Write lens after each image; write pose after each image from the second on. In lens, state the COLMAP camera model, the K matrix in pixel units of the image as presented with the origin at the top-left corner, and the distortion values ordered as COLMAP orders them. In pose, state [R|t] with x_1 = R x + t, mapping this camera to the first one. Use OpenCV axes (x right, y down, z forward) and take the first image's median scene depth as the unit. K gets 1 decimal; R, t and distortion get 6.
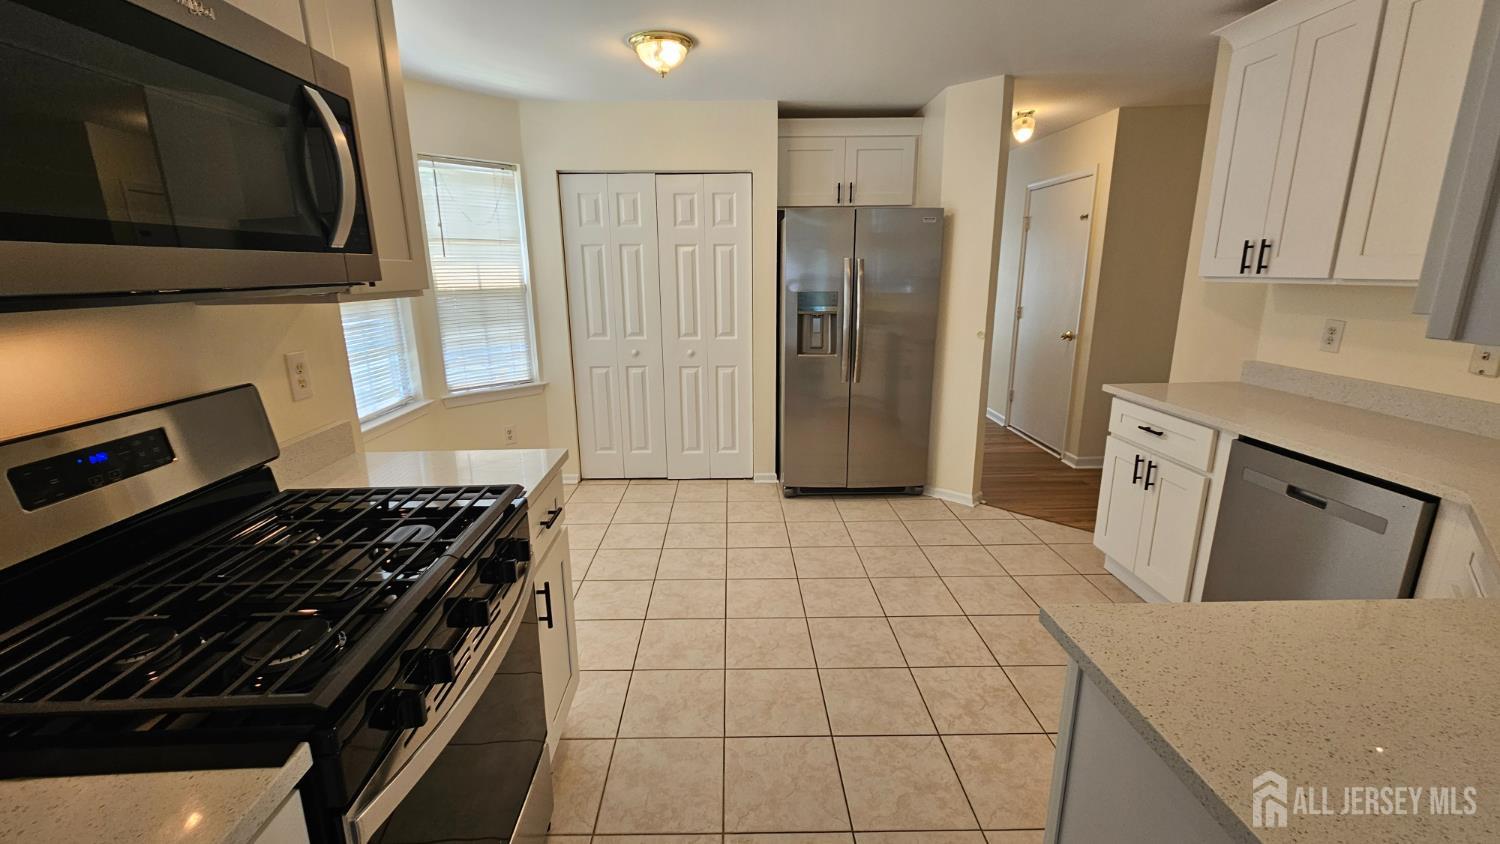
lens RADIAL K [[615.8, 0, 741.6], [0, 615.8, 417.2], [0, 0, 1]] dist [-0.000005, 0.001170]
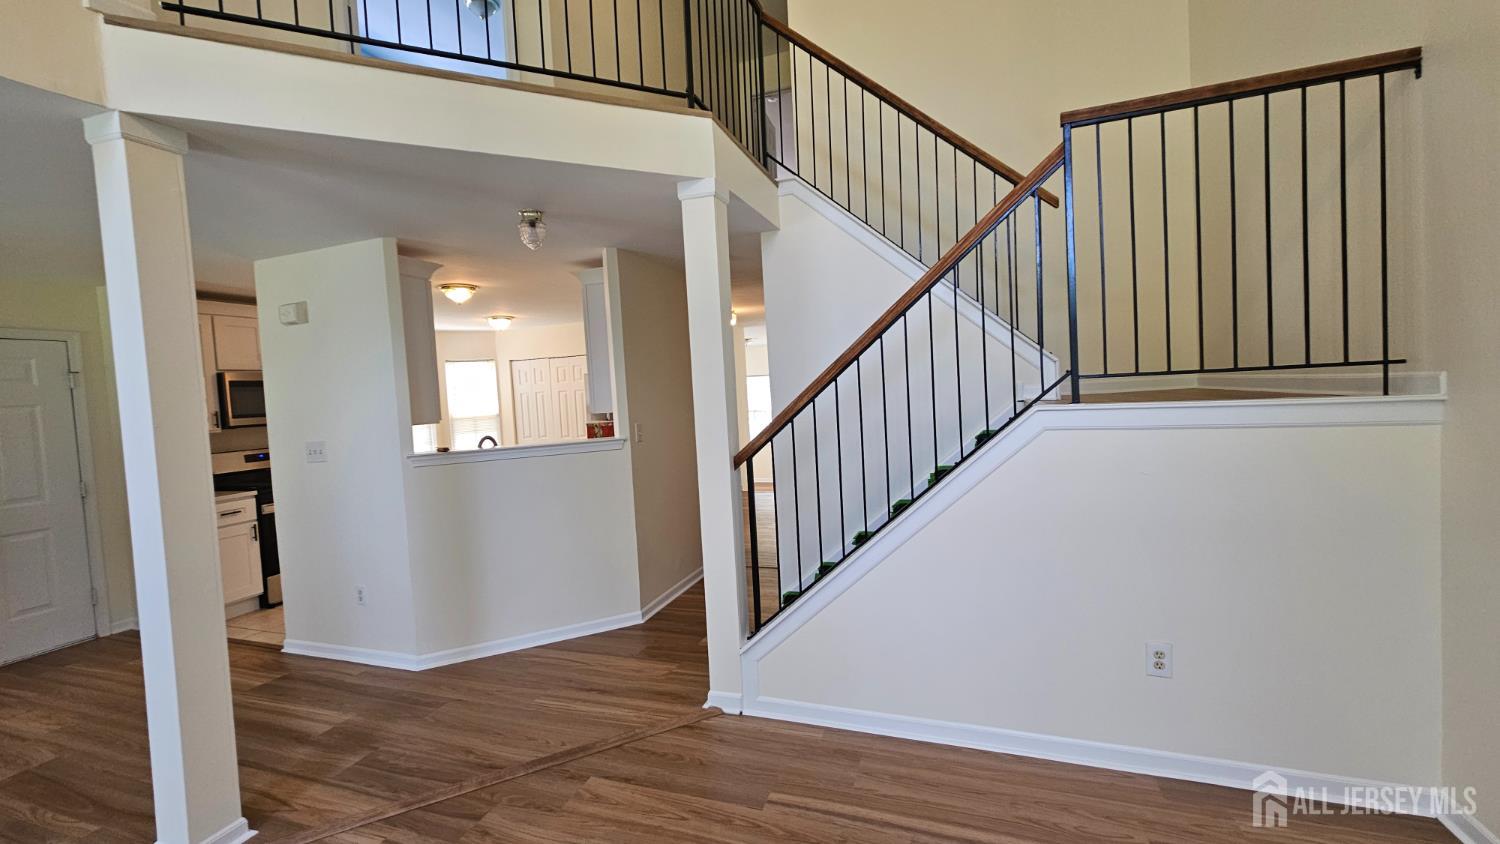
lens RADIAL K [[615.3, 0, 742.6], [0, 615.3, 420.4], [0, 0, 1]] dist [0.000124, -0.000886]
pose [[0.931669, -0.022263, -0.362627, 1.232917], [-0.042324, 0.984674, -0.169193, 0.131431], [0.360836, 0.172980, 0.916447, -0.630996]]
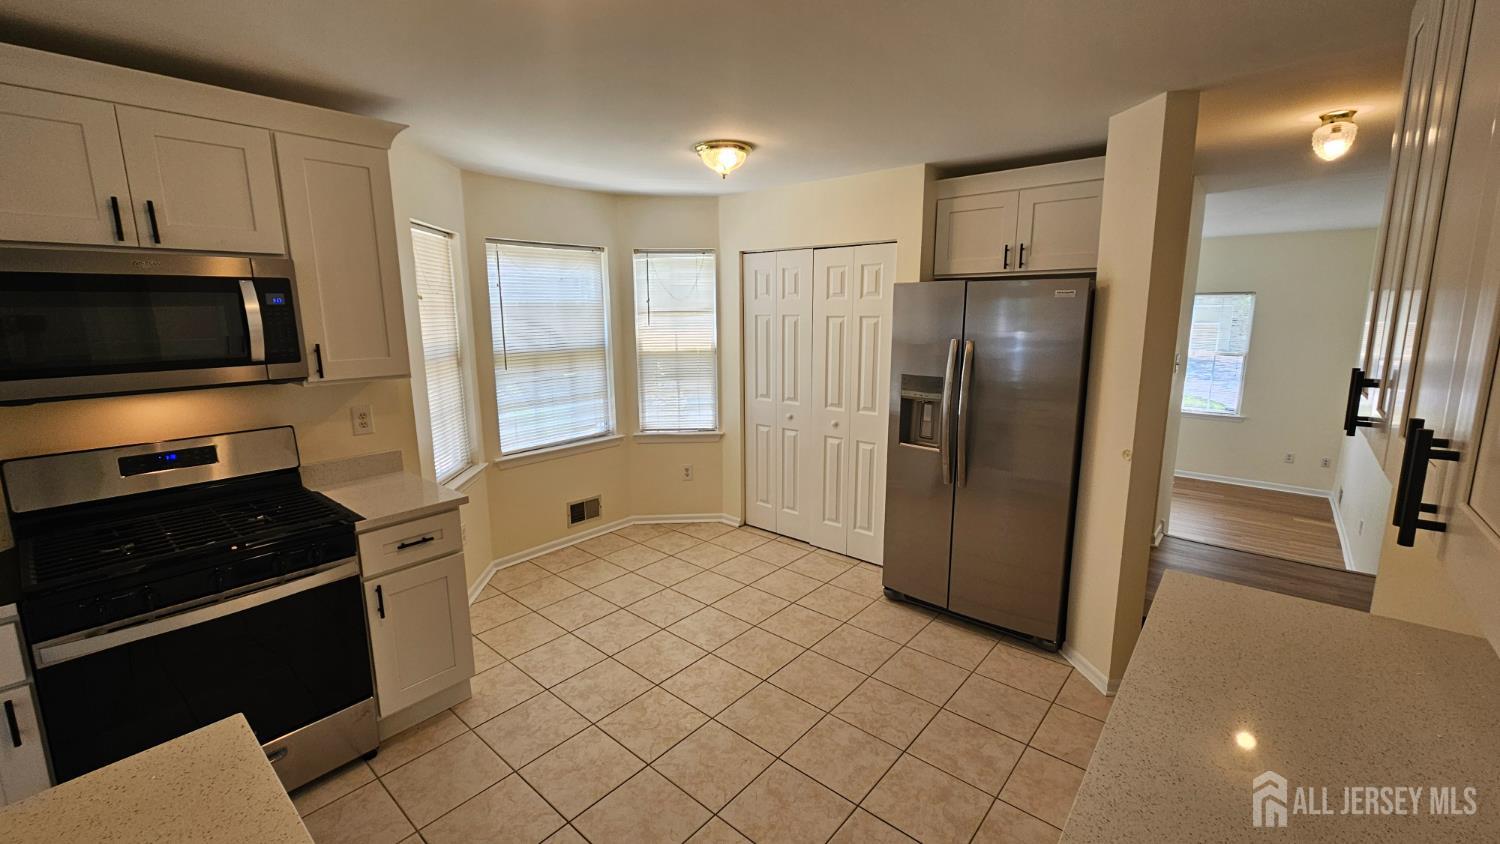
lens RADIAL K [[614.2, 0, 739.8], [0, 614.2, 415.1], [0, 0, 1]] dist [0.000361, 0.000067]
pose [[0.742334, 0.120540, -0.659098, 0.492905], [-0.156891, 0.987608, 0.003915, -0.107116], [0.651403, 0.100500, 0.752047, 0.175612]]
